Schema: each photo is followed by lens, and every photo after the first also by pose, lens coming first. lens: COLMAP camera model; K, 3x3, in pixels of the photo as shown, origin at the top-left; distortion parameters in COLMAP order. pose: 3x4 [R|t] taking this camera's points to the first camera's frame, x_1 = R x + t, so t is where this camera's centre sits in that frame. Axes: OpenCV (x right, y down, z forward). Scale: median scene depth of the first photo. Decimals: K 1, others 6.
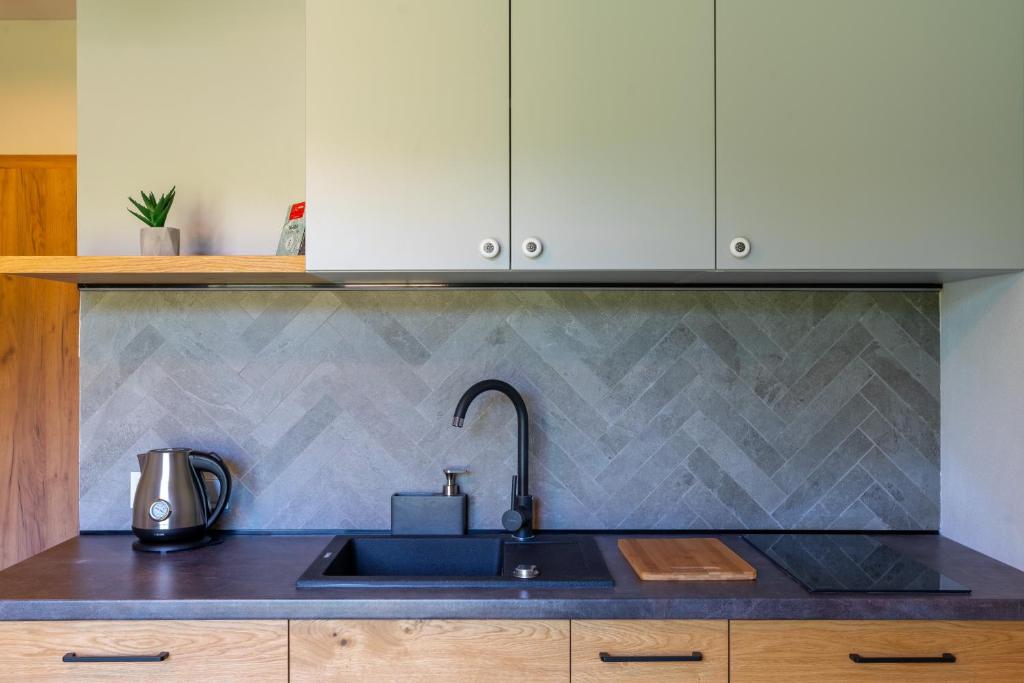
lens RADIAL K [[544.3, 0, 512.0], [0, 544.3, 341.5], [0, 0, 1]] dist [-0.011309, 0.002241]
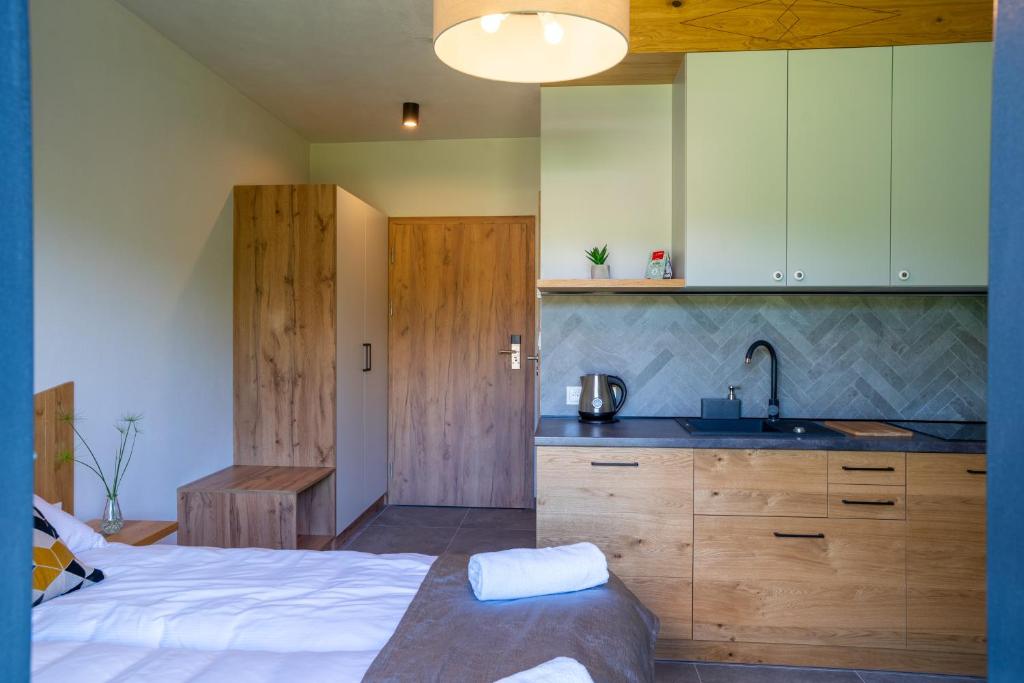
lens RADIAL K [[417.8, 0, 510.2], [0, 417.8, 333.8], [0, 0, 1]] dist [0.000340, 0.000410]
pose [[0.998918, 0.005113, -0.046228, -0.838343], [-0.004827, 0.999968, 0.006301, 0.038544], [0.046258, -0.006072, 0.998911, -0.546307]]
